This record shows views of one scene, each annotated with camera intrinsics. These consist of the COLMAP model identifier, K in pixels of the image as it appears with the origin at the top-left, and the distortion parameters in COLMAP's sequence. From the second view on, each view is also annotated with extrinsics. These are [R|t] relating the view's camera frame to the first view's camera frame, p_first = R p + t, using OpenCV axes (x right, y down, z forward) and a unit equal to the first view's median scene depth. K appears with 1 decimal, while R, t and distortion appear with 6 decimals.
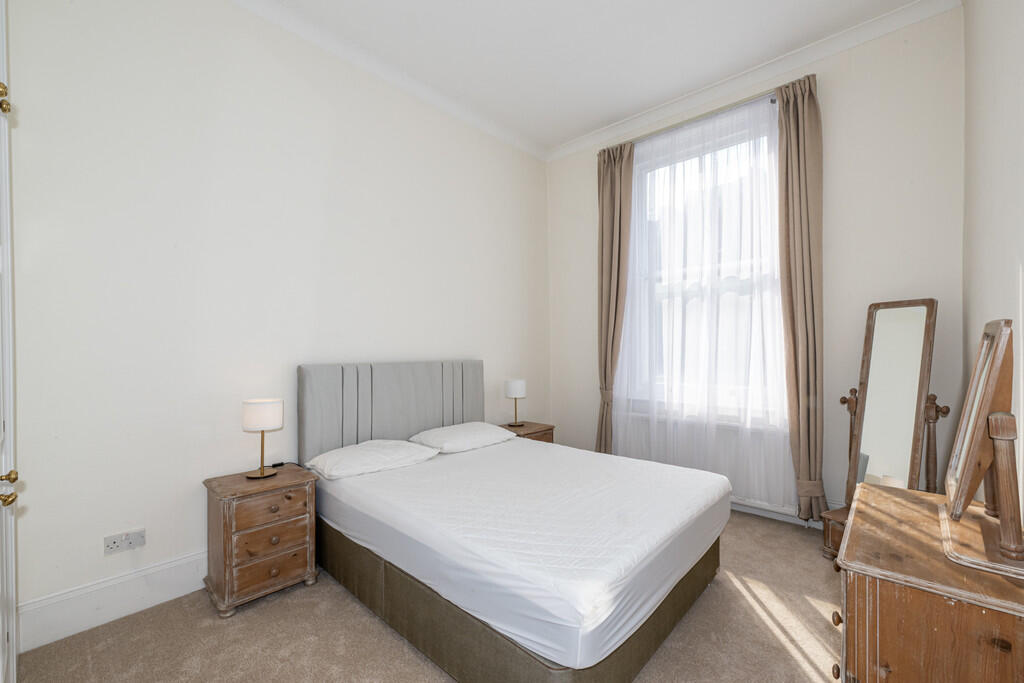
lens RADIAL K [[422.8, 0, 512.5], [0, 422.8, 349.0], [0, 0, 1]] dist [-0.000541, -0.000082]
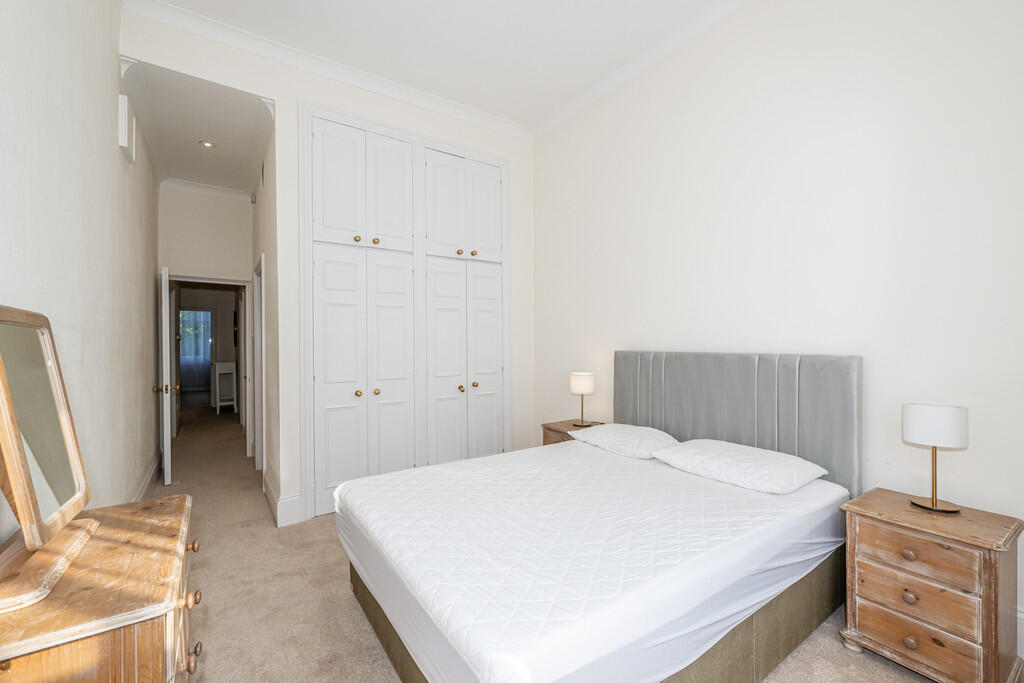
lens RADIAL K [[422.8, 0, 512.3], [0, 422.8, 341.5], [0, 0, 1]] dist [-0.000541, -0.000082]
pose [[-0.216835, 0.005522, -0.976193, 1.559233], [0.009458, 0.999949, 0.003556, 0.004847], [0.976163, -0.008462, -0.216876, 1.922401]]
